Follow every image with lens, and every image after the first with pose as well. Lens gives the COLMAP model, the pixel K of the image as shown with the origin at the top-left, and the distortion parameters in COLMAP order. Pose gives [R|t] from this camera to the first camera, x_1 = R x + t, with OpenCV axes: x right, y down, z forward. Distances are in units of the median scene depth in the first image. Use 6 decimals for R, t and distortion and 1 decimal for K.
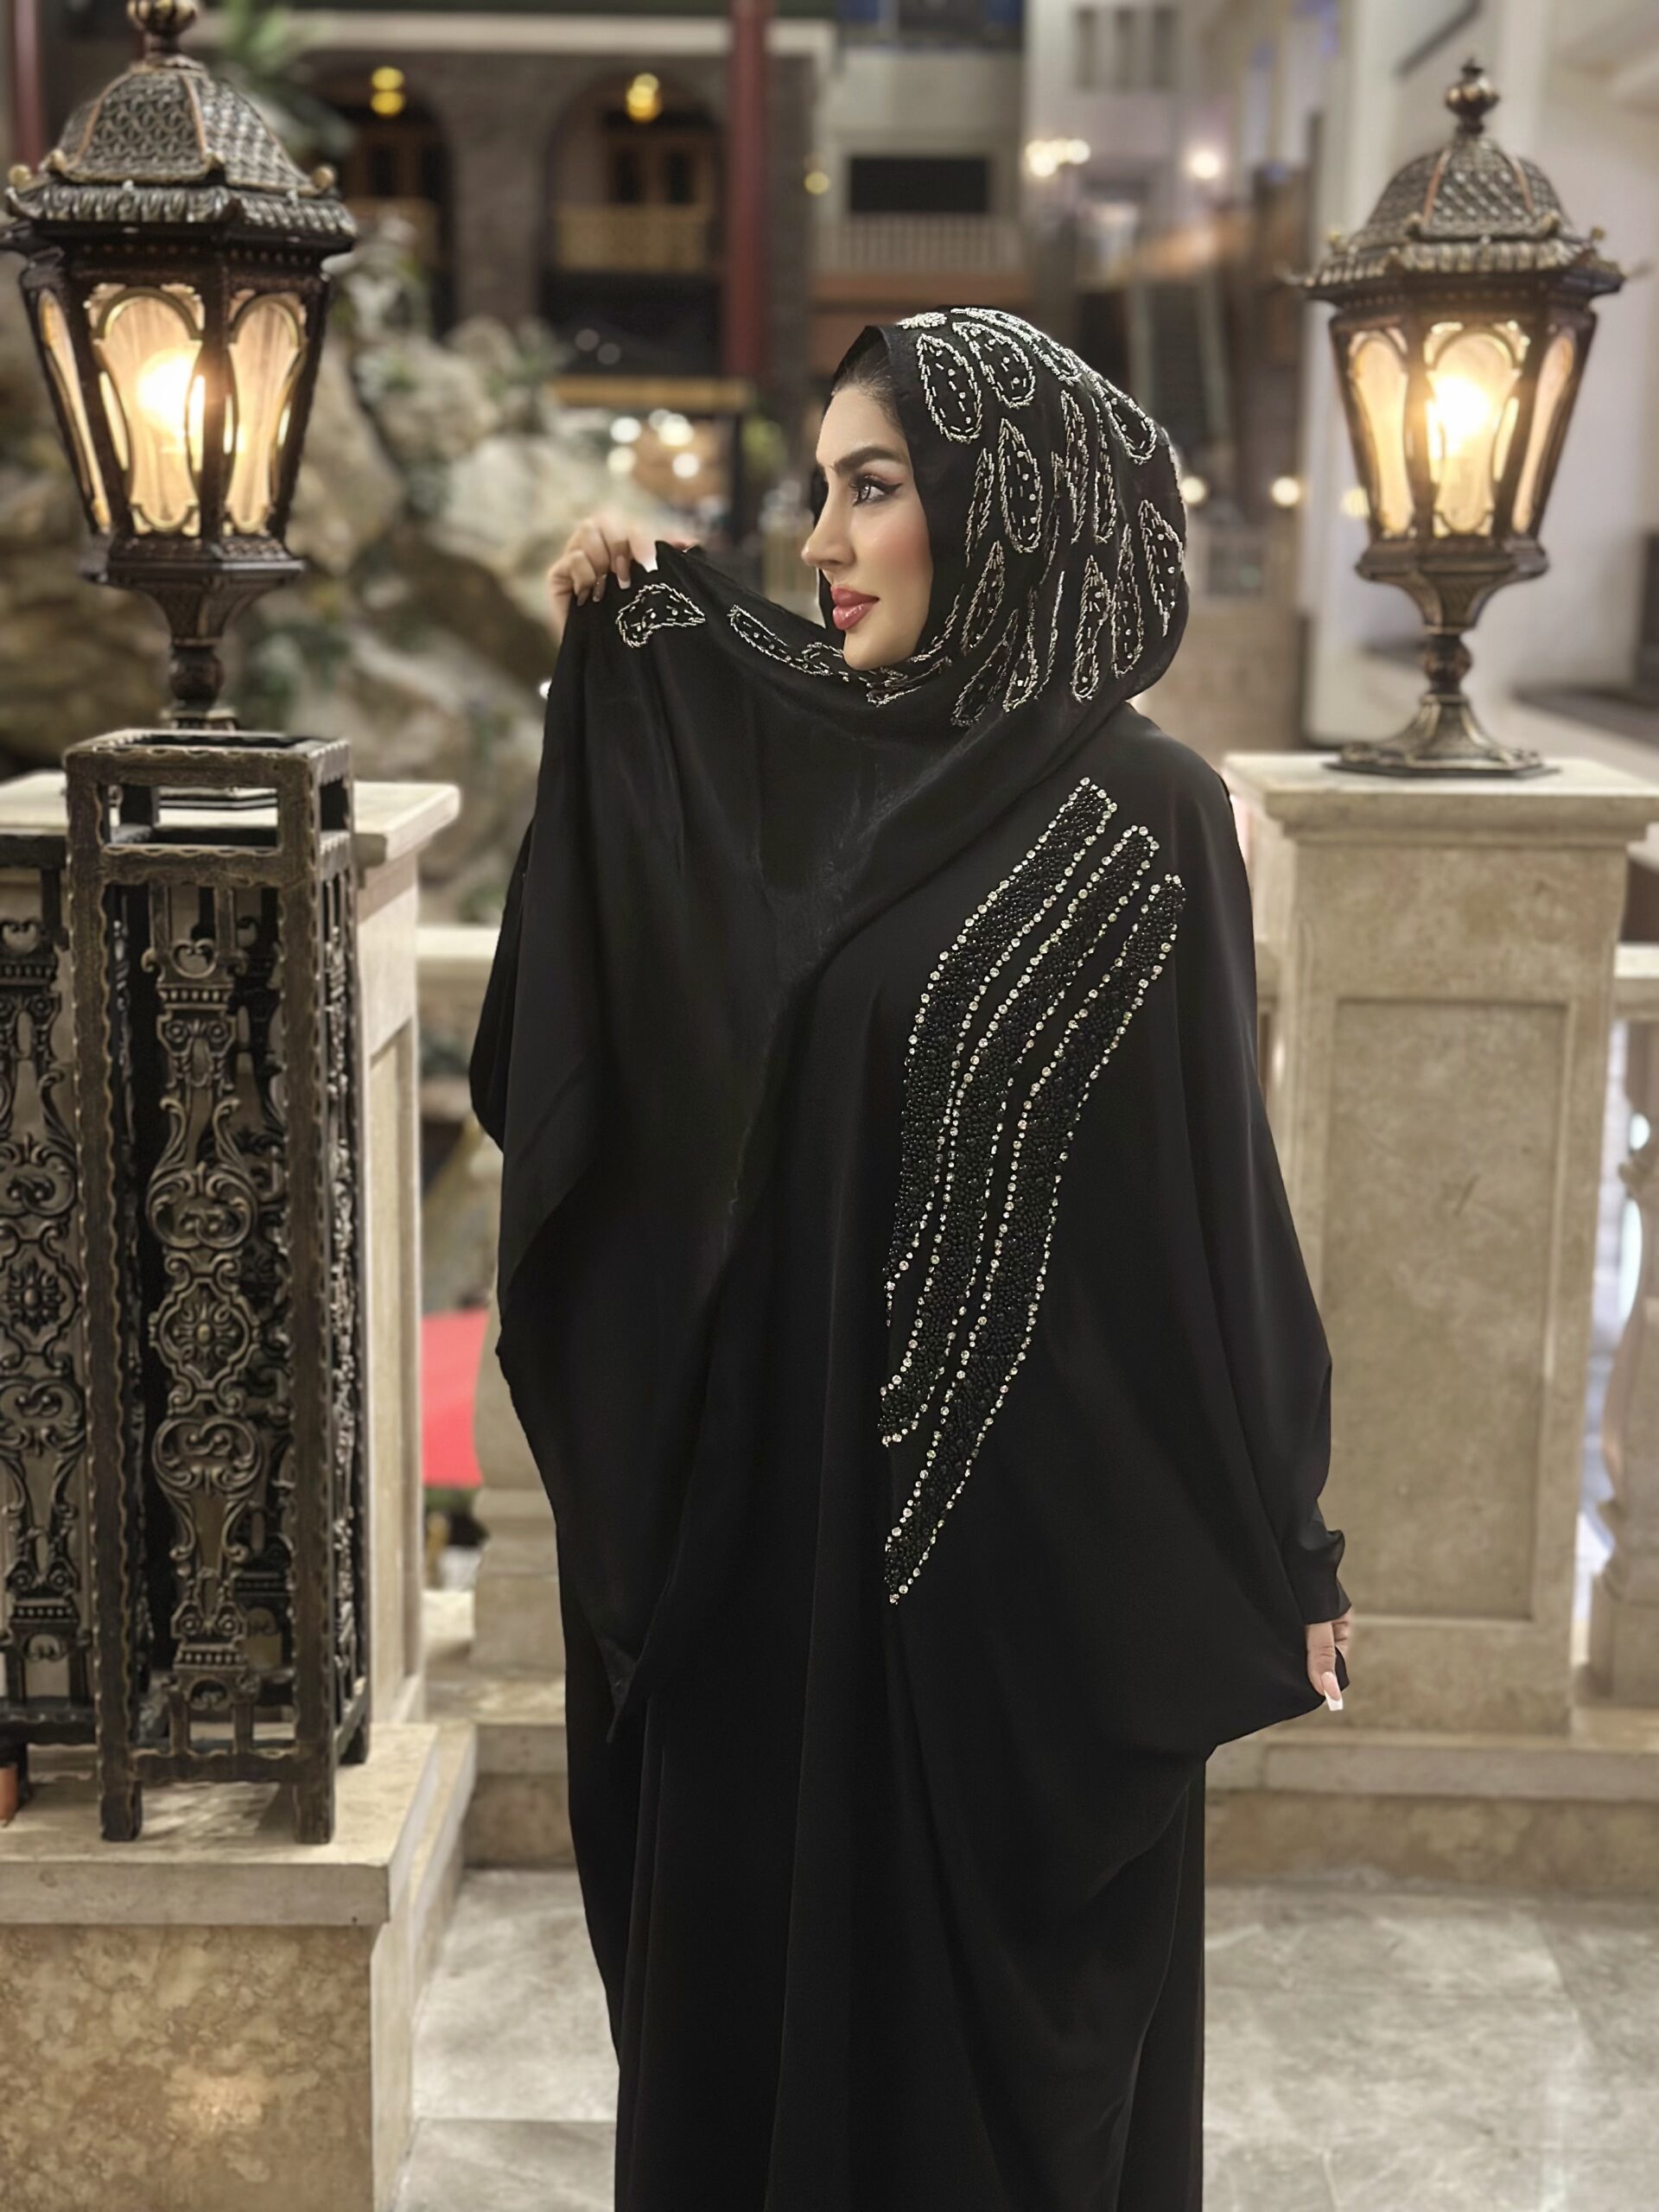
lens RADIAL K [[3019.8, 0, 802.2], [0, 3019.8, 1111.7], [0, 0, 1]] dist [0.218493, -0.494856]
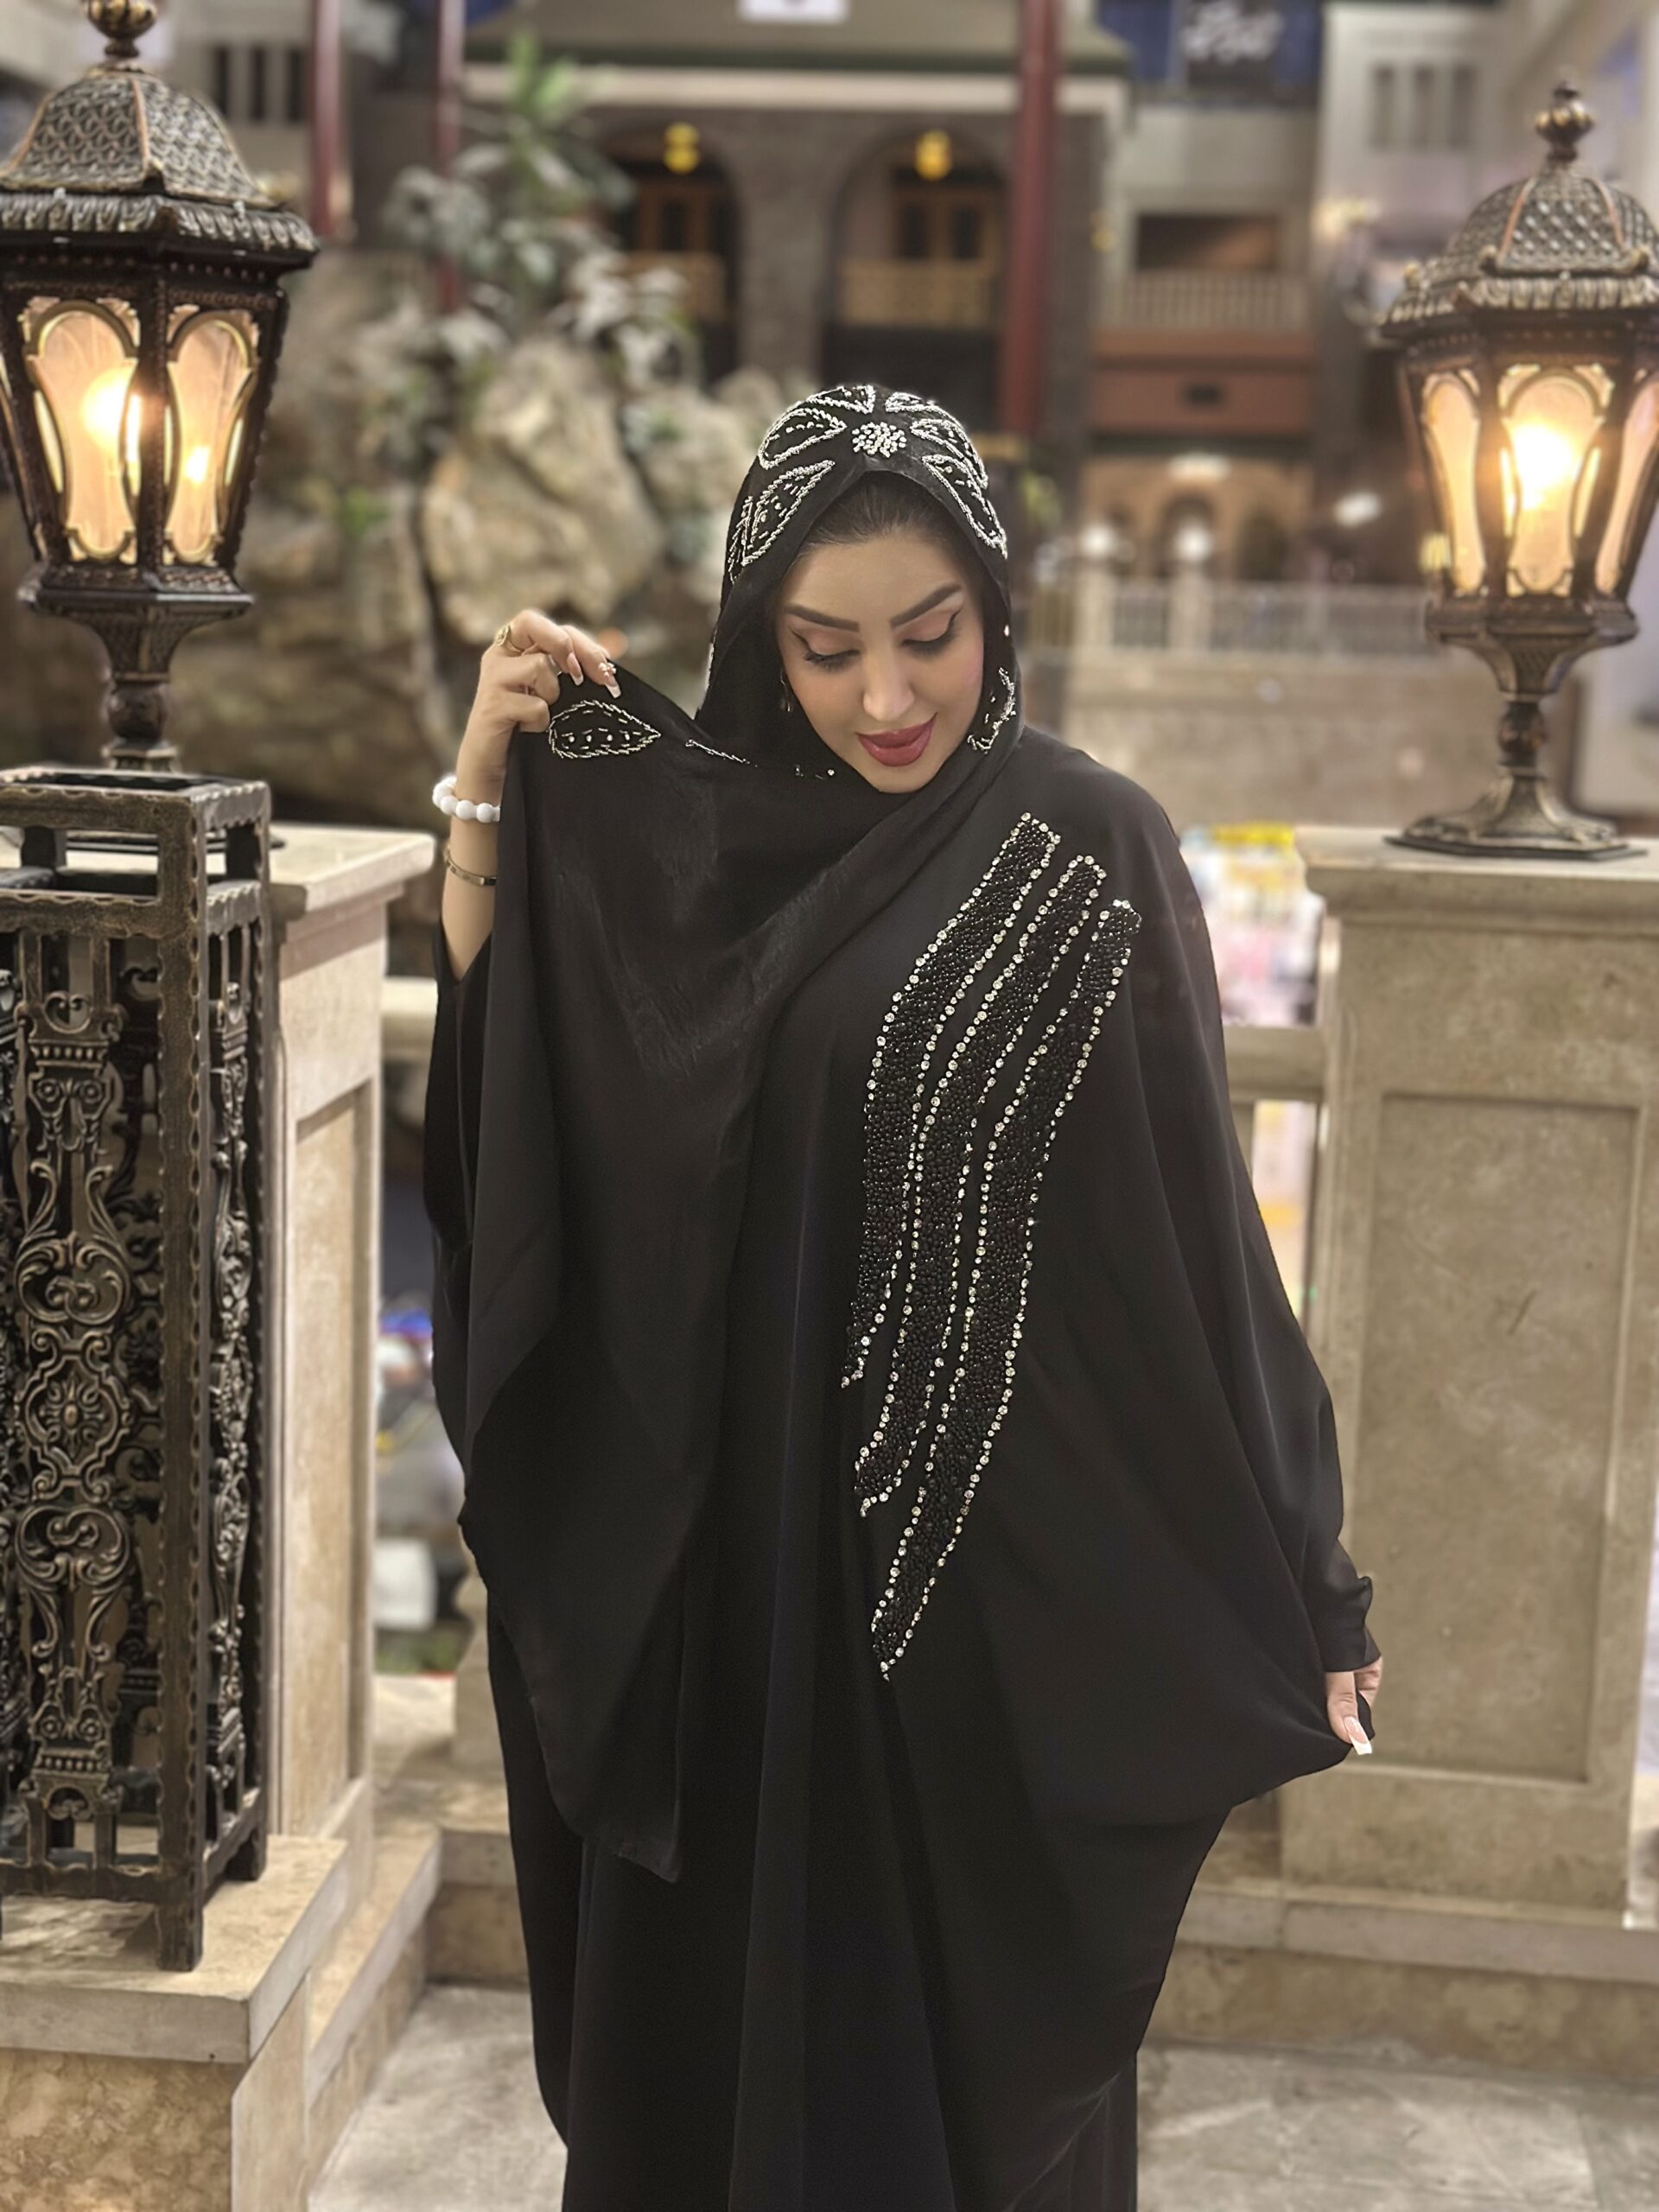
lens RADIAL K [[3019.8, 0, 802.2], [0, 3019.8, 1111.7], [0, 0, 1]] dist [0.218493, -0.494856]
pose [[0.995608, 0.036214, -0.086327, 0.093203], [-0.037674, 0.999172, -0.015343, -0.012528], [0.085700, 0.018528, 0.996149, 0.078303]]
